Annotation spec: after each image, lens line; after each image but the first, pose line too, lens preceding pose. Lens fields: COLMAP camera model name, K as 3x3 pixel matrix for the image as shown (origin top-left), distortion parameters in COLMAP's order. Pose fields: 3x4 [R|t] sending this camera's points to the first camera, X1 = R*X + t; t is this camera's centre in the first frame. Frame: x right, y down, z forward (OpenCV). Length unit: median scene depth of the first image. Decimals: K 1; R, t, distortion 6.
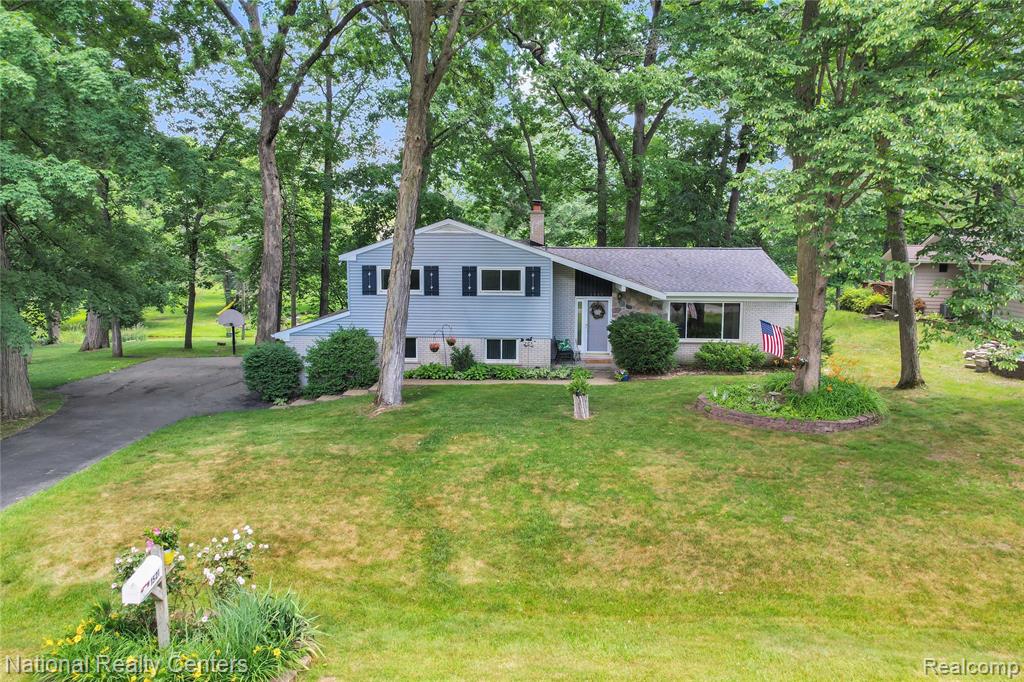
lens RADIAL K [[658.0, 0, 480.0], [0, 658.0, 298.5], [0, 0, 1]] dist [-0.026043, 0.001306]
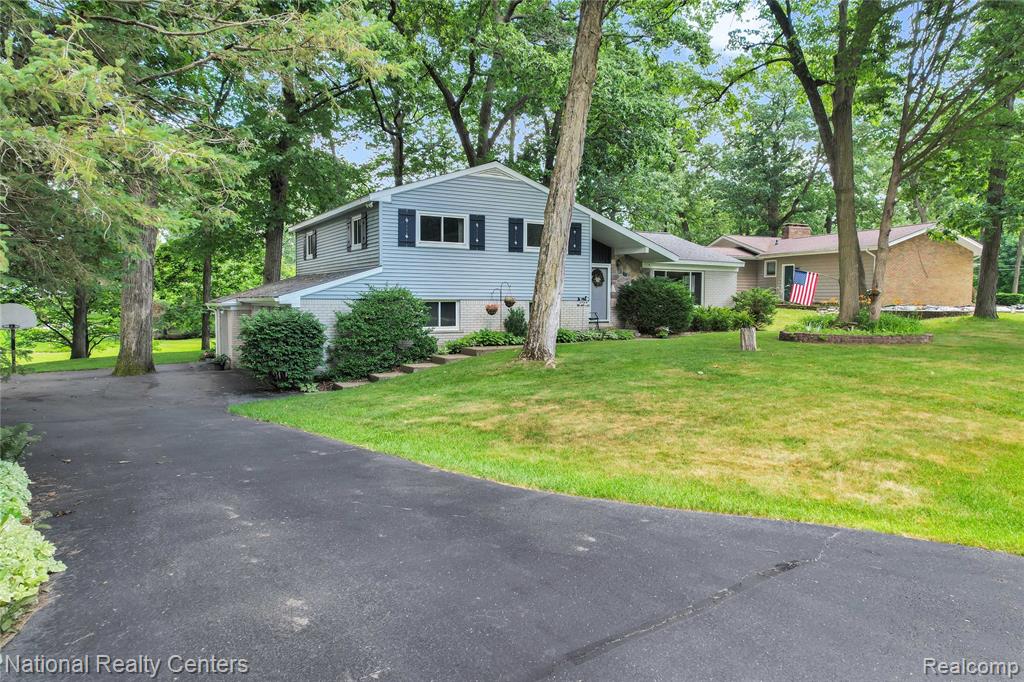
lens RADIAL K [[658.0, 0, 480.0], [0, 658.0, 298.5], [0, 0, 1]] dist [-0.026043, 0.001306]
pose [[0.839771, 0.004620, 0.542921, -0.529413], [0.038088, 0.996999, -0.067397, 0.114835], [-0.541603, 0.077276, 0.837075, 0.298629]]
